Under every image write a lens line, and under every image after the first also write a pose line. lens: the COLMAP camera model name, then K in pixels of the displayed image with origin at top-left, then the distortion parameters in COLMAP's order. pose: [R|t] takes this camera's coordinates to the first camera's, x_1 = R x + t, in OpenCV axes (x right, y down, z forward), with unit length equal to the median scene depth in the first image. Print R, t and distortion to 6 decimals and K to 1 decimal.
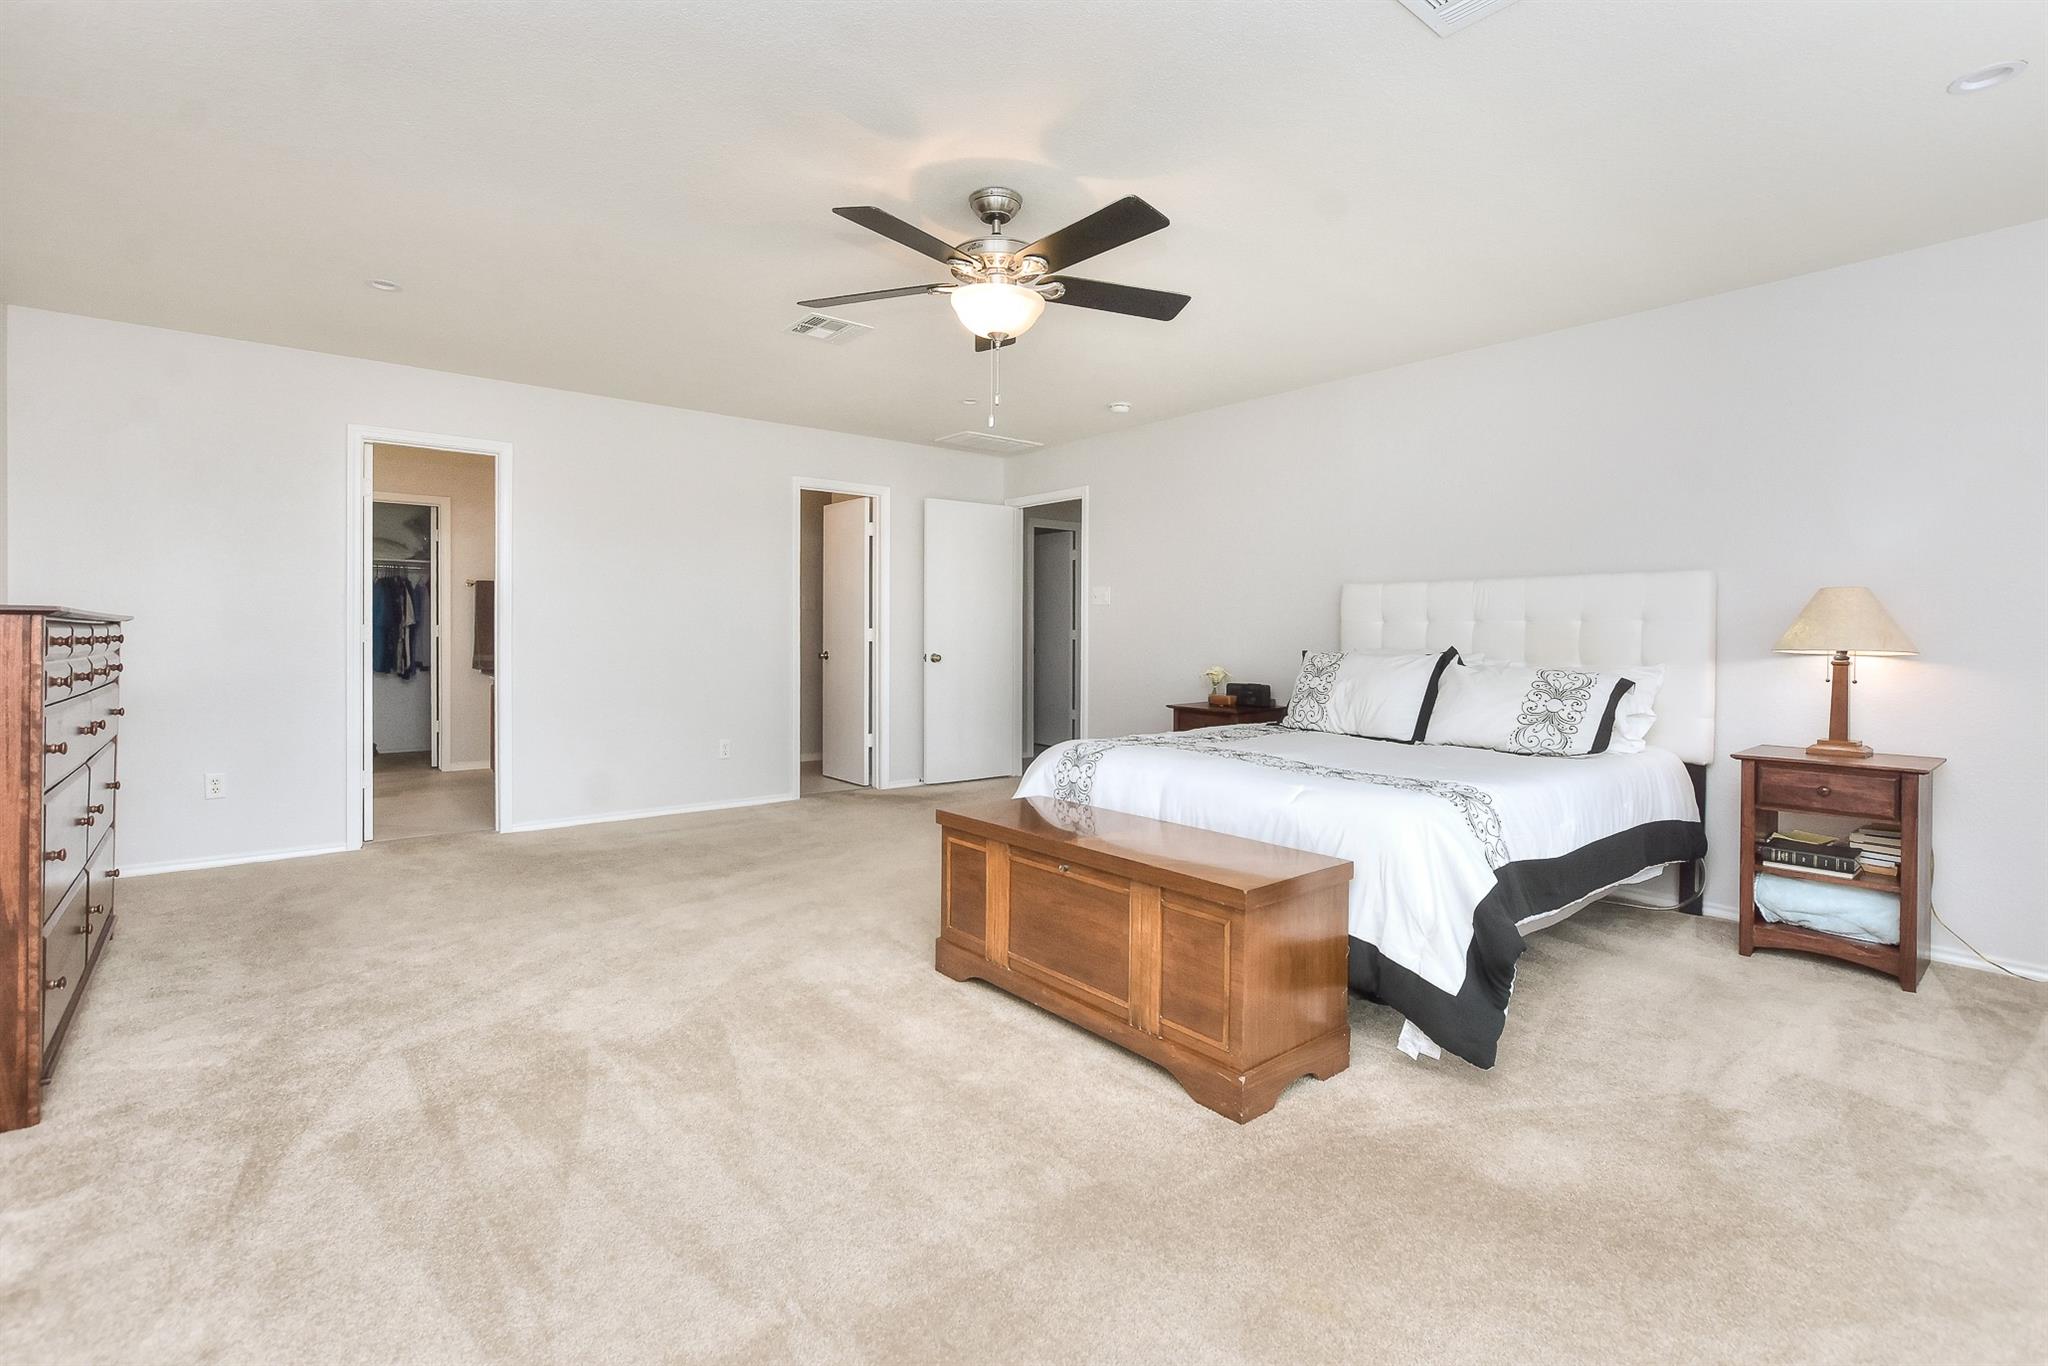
lens RADIAL K [[903.9, 0, 1020.7], [0, 903.9, 674.6], [0, 0, 1]] dist [-0.023374, 0.004613]
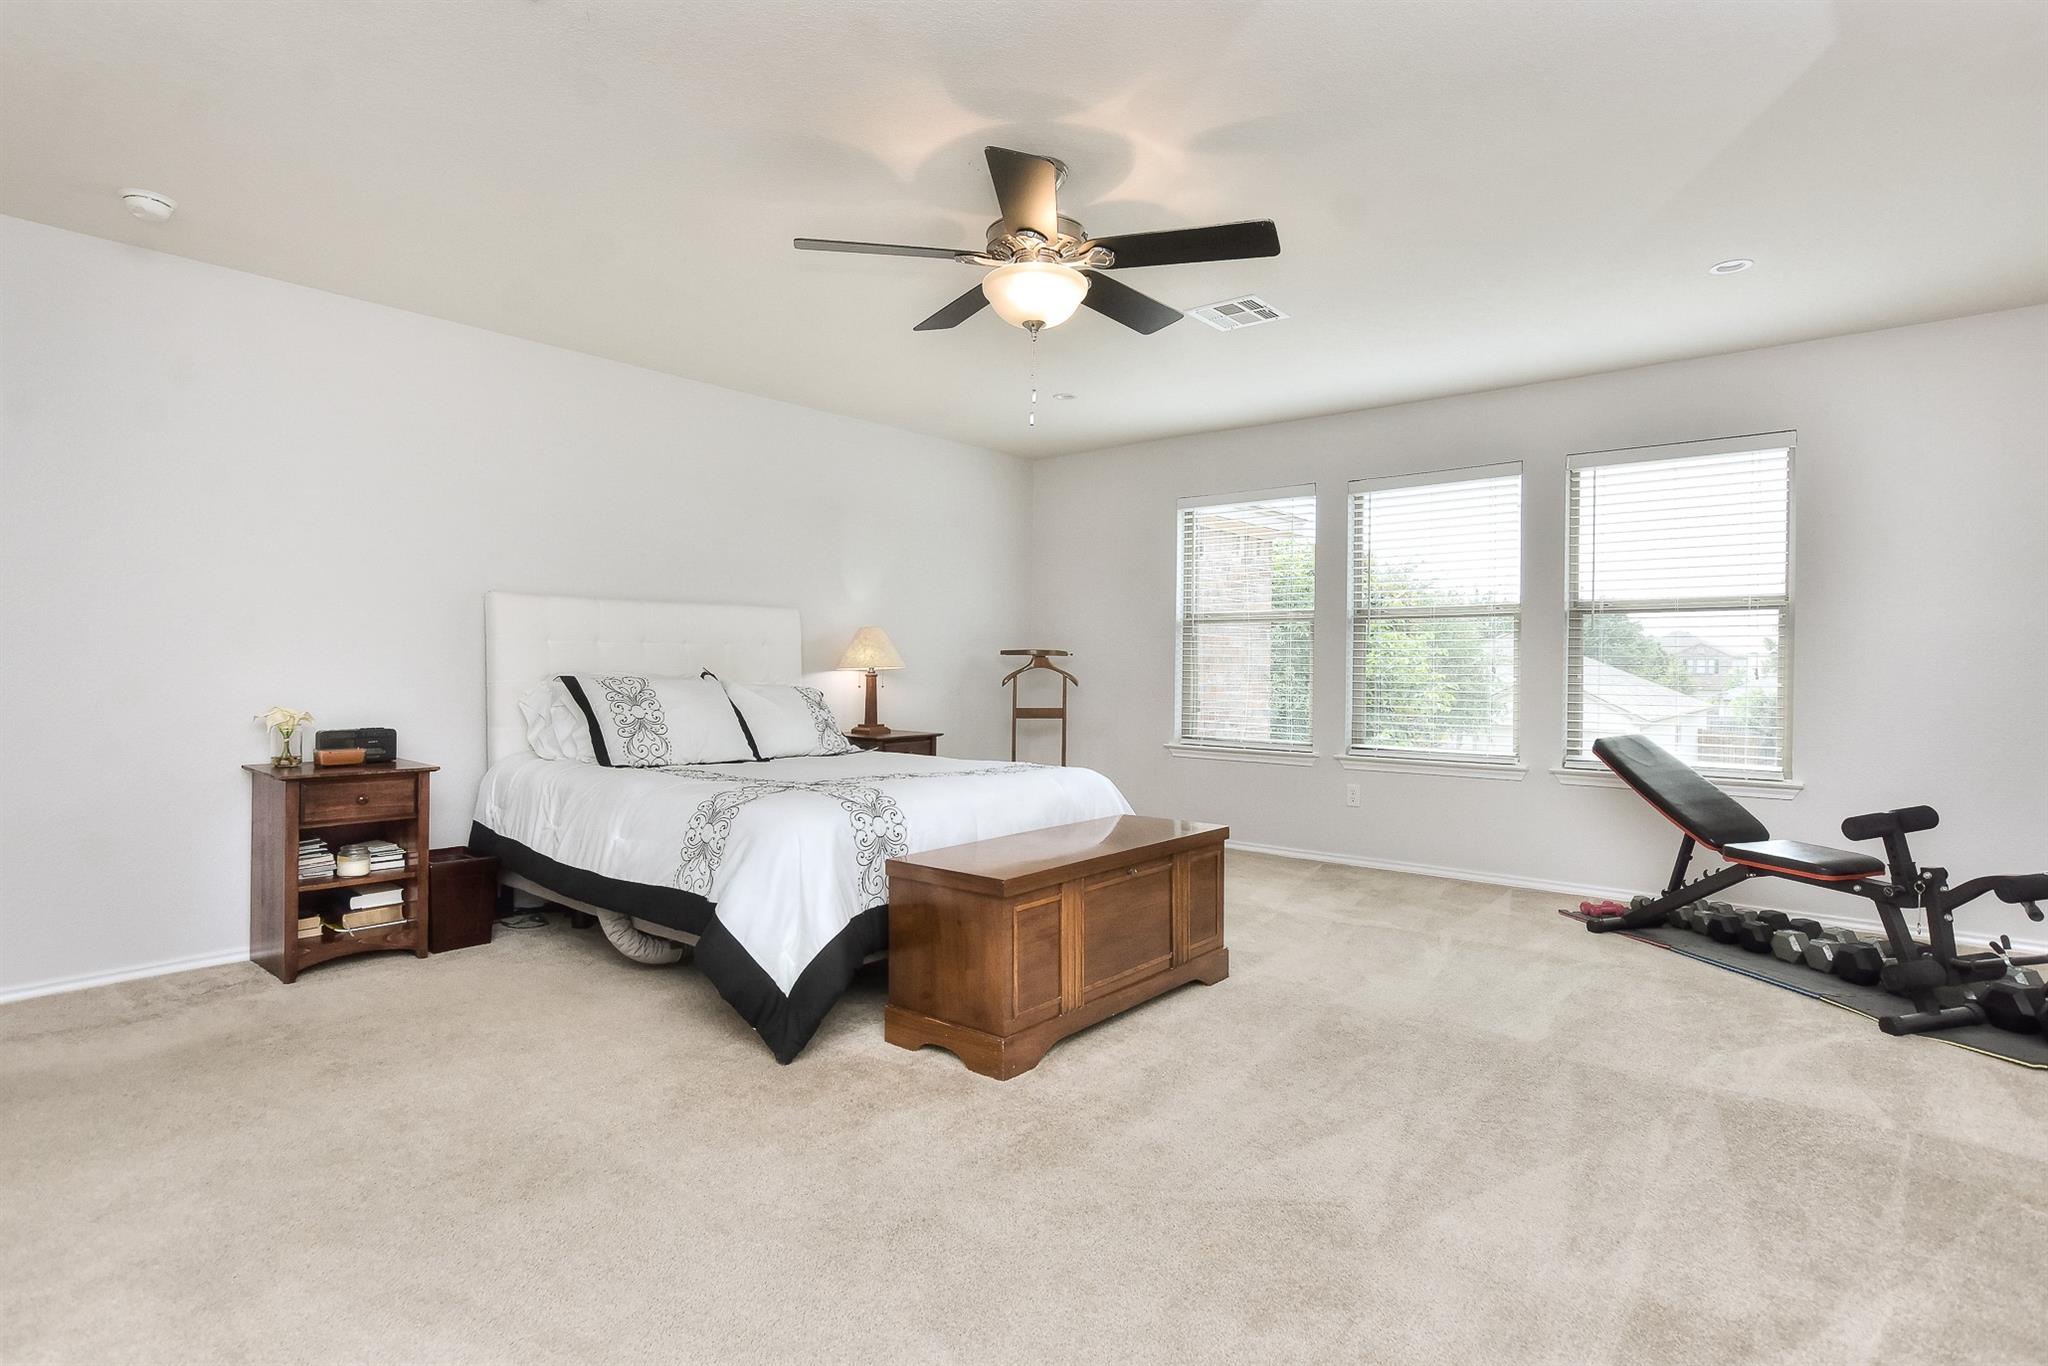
lens RADIAL K [[1053.7, 0, 1017.9], [0, 1053.7, 665.6], [0, 0, 1]] dist [0.005089, 0.000265]
pose [[-0.191746, -0.012563, 0.981364, -1.046748], [0.028856, 0.999414, 0.018432, -0.061142], [-0.981020, 0.031852, -0.191271, 1.195413]]
